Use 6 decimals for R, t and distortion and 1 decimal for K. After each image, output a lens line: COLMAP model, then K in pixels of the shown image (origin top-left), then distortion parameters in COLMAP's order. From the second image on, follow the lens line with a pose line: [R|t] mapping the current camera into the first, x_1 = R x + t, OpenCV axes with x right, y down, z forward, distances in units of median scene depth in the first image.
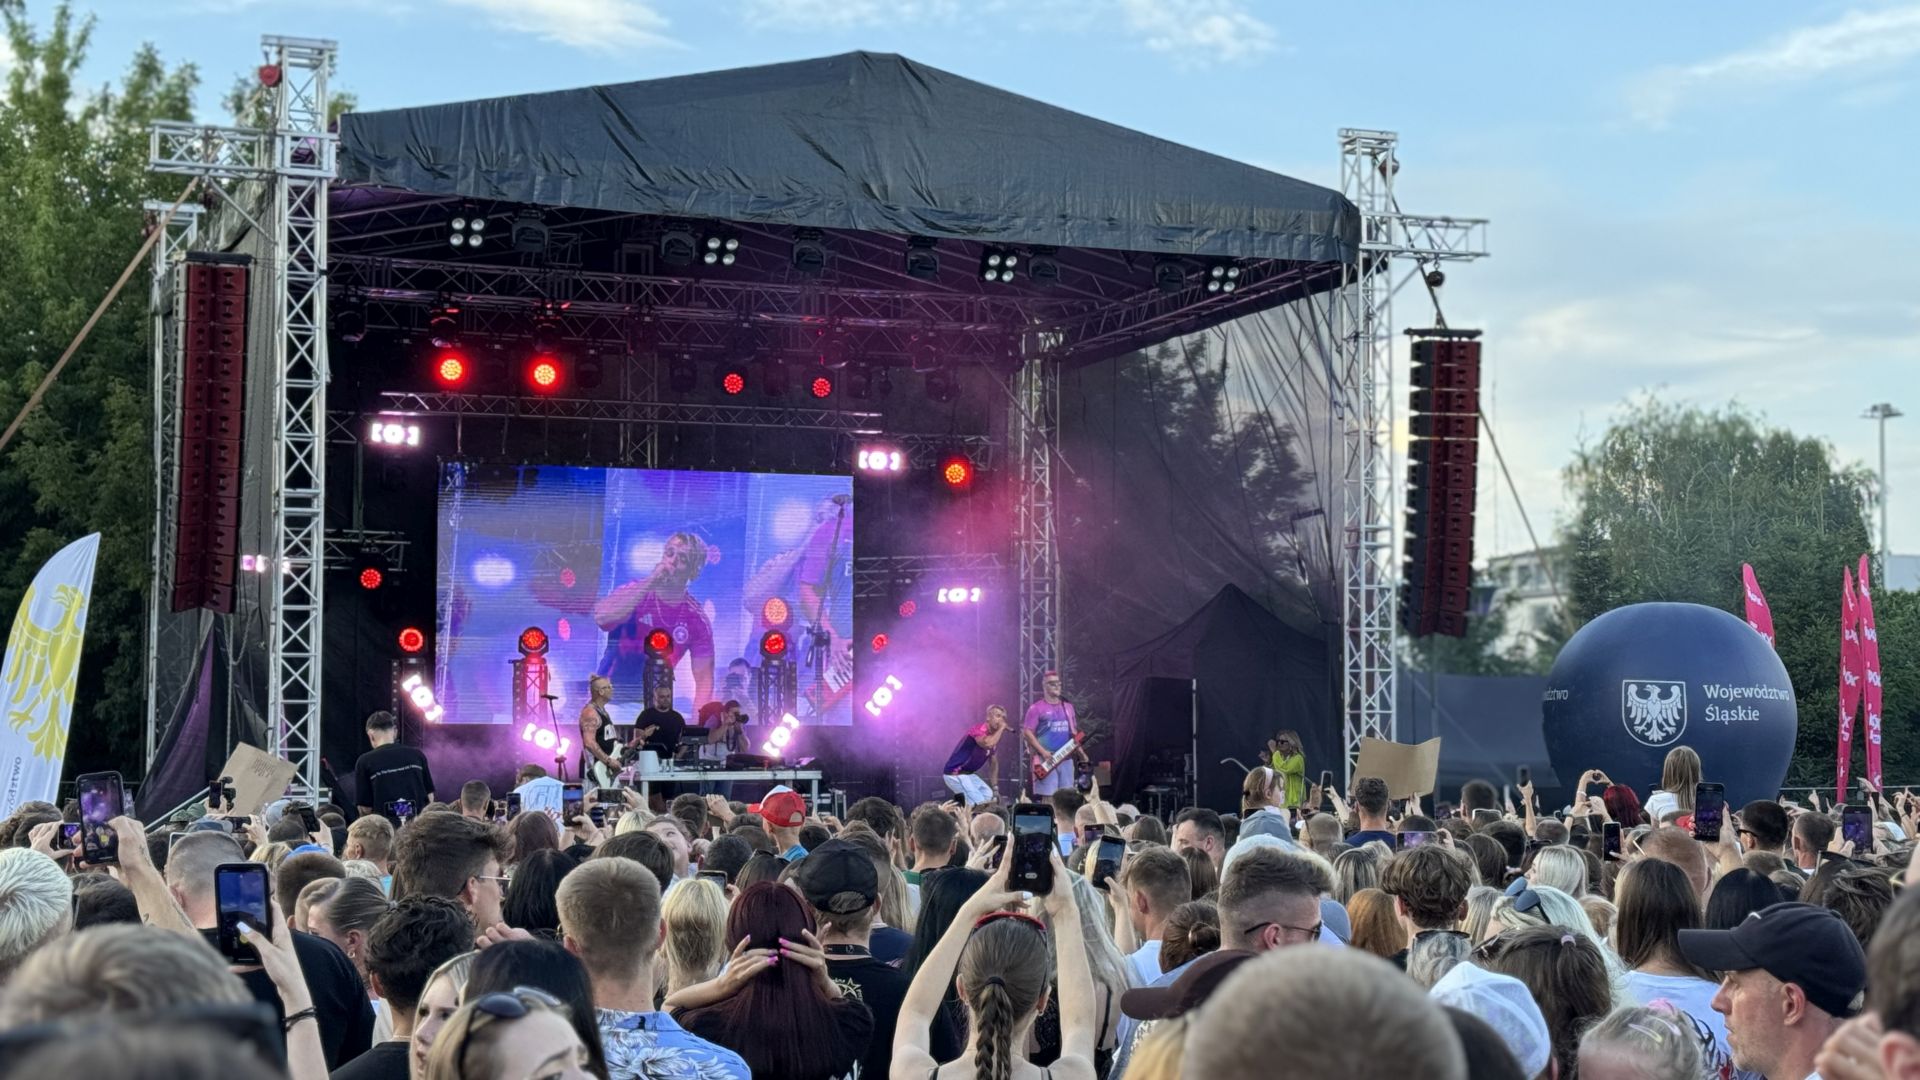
lens RADIAL K [[3122.9, 0, 962.7], [0, 3122.9, 548.7], [0, 0, 1]] dist [0.165325, 0.000000]
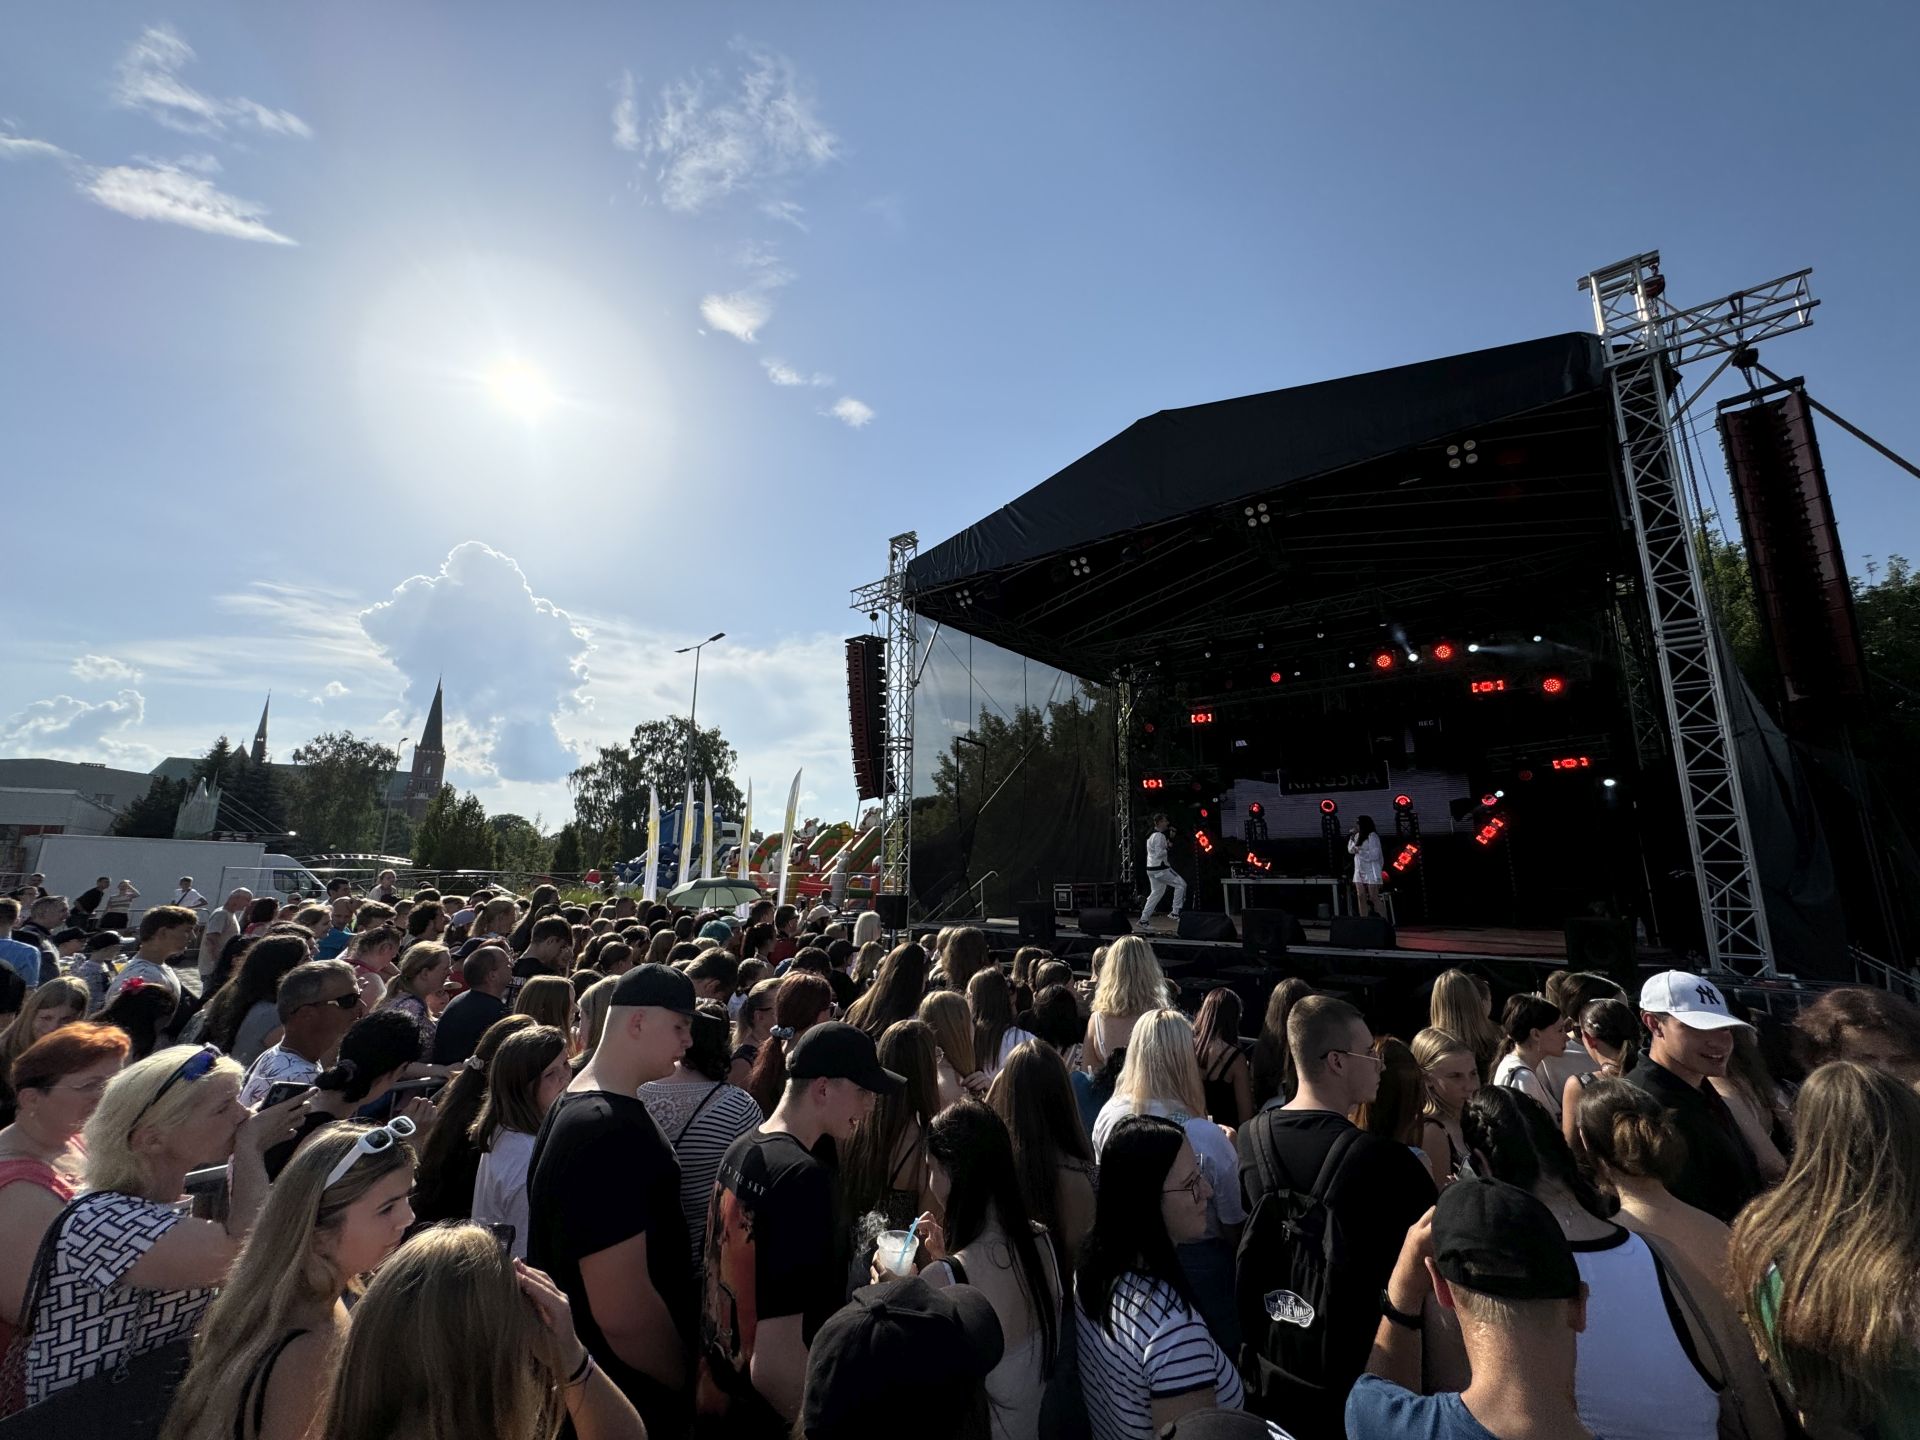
lens RADIAL K [[772.4, 0, 961.5], [0, 772.4, 721.1], [0, 0, 1]] dist [-0.001570, 0.000072]
pose [[0.482725, -0.172058, -0.858704, 0.219711], [0.052608, 0.984437, -0.167677, 0.051123], [0.874190, 0.035767, 0.484264, 0.681702]]
